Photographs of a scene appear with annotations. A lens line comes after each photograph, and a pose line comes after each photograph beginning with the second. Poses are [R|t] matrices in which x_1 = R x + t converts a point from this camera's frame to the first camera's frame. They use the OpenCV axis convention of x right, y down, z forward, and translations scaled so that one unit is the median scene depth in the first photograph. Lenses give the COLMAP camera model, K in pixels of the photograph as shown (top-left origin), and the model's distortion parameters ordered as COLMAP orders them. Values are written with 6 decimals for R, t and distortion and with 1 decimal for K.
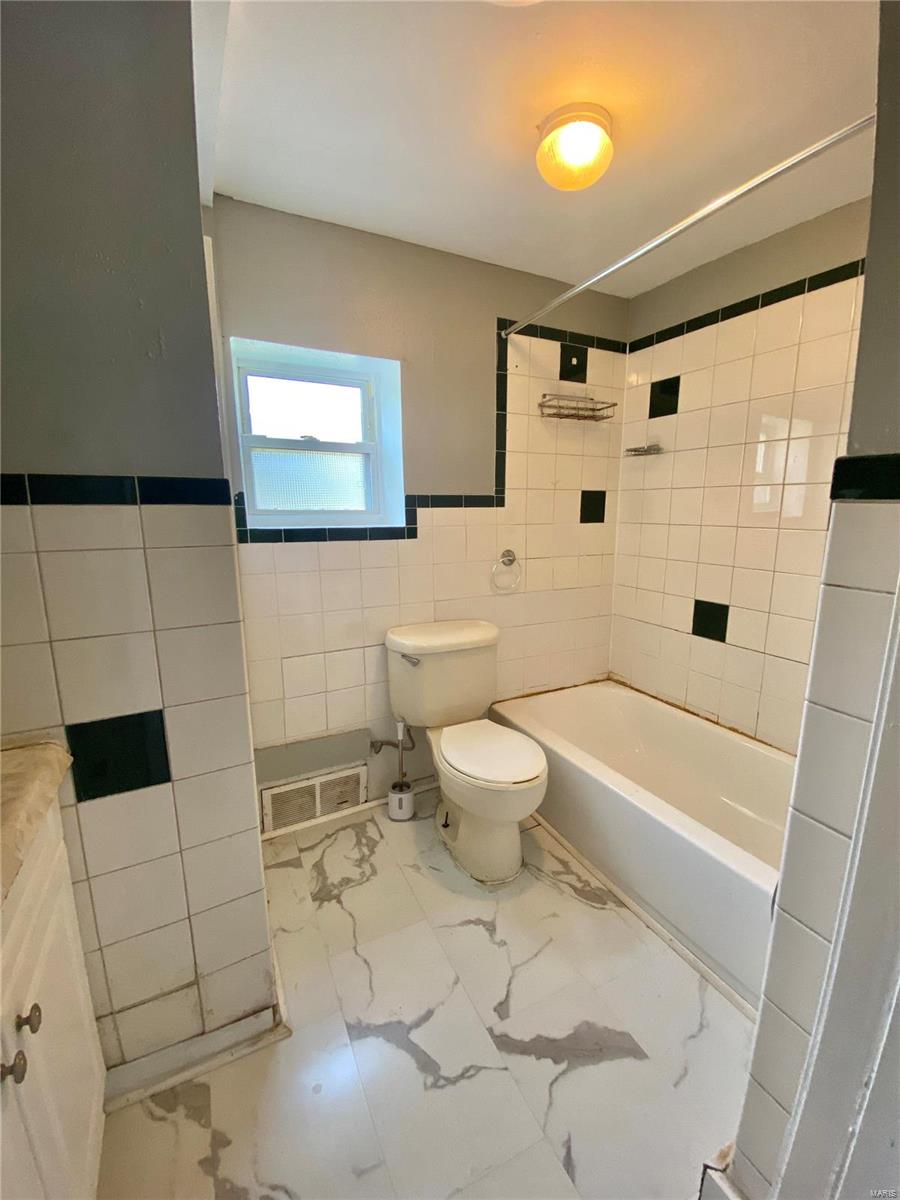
lens RADIAL K [[485.4, 0, 450.0], [0, 485.4, 600.0], [0, 0, 1]] dist [-0.000864, -0.000170]
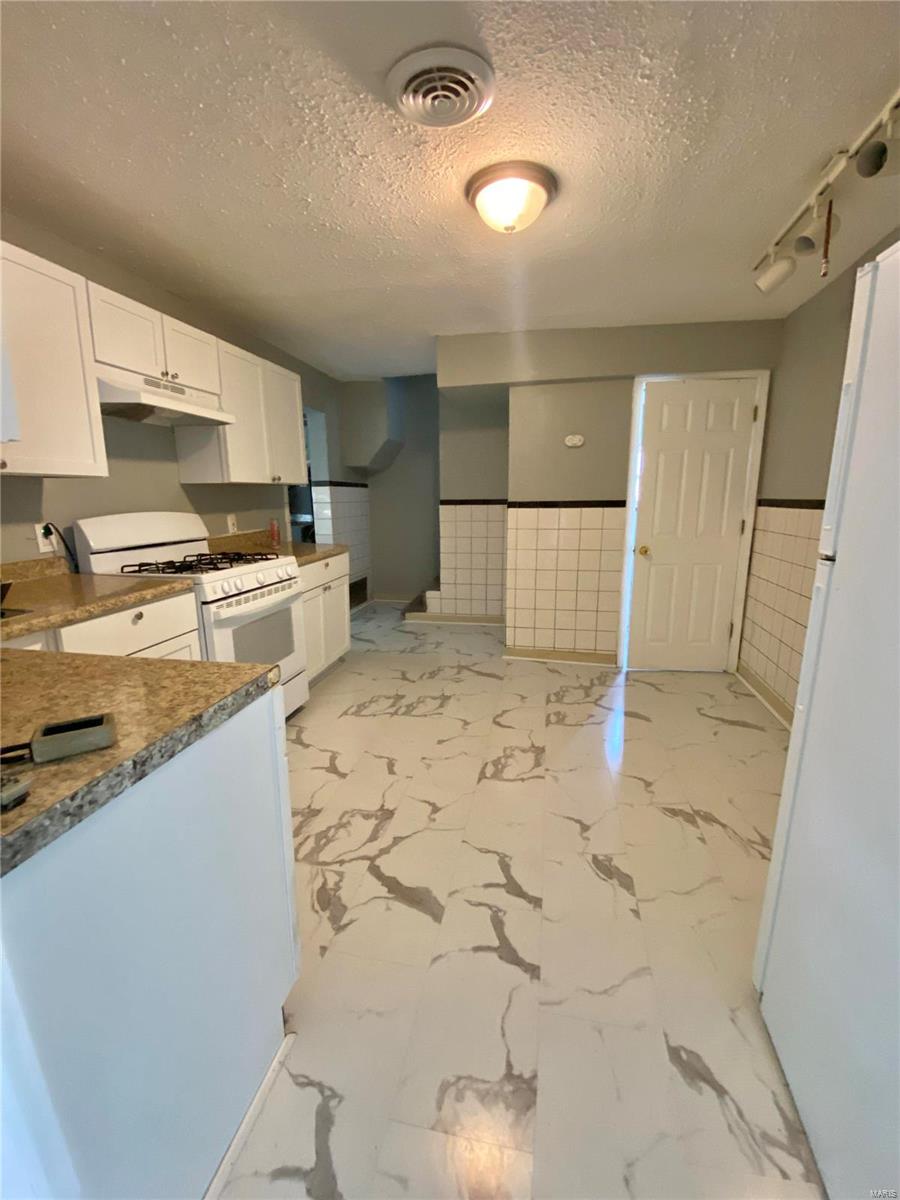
lens RADIAL K [[485.4, 0, 450.0], [0, 485.4, 600.0], [0, 0, 1]] dist [-0.000864, -0.000170]
pose [[-0.776531, 0.030337, 0.629348, -0.855230], [0.289903, 0.904037, 0.314124, -0.317705], [-0.559424, 0.426377, -0.710808, 1.725867]]
